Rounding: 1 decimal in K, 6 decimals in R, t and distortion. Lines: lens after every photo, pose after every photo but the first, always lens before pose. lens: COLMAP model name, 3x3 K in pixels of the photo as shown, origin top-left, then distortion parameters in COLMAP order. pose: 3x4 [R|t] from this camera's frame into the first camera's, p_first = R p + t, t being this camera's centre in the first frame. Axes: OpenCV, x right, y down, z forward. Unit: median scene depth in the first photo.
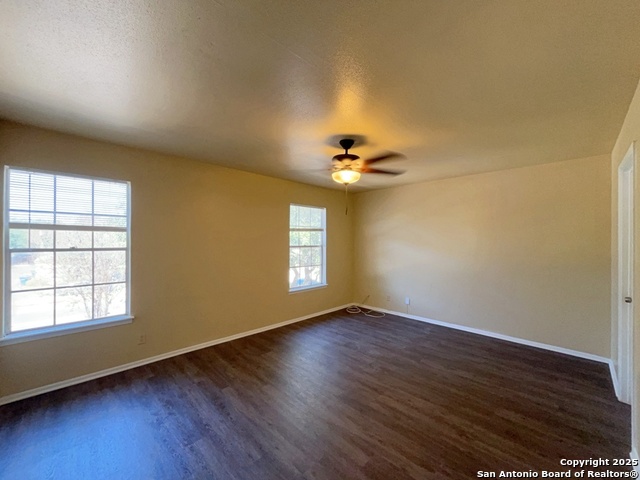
lens RADIAL K [[260.0, 0, 319.4], [0, 260.0, 238.9], [0, 0, 1]] dist [-0.000199, 0.000699]
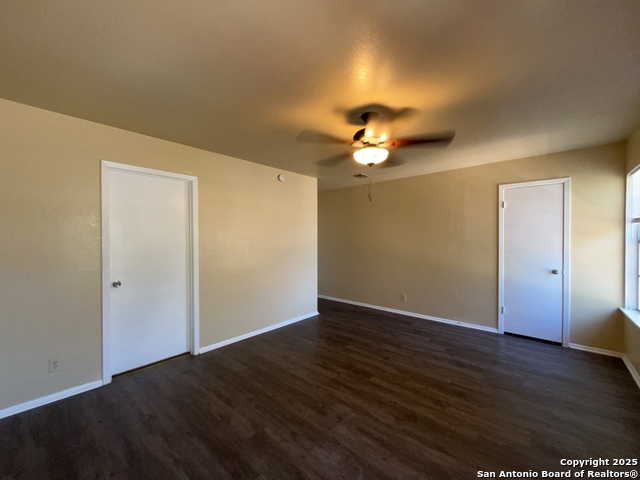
lens RADIAL K [[260.0, 0, 320.2], [0, 260.0, 239.6], [0, 0, 1]] dist [-0.000199, 0.000699]
pose [[-0.998374, -0.003828, -0.056876, 0.325327], [-0.004374, 0.999946, 0.009471, 0.024125], [0.056837, 0.009705, -0.998336, 1.892062]]
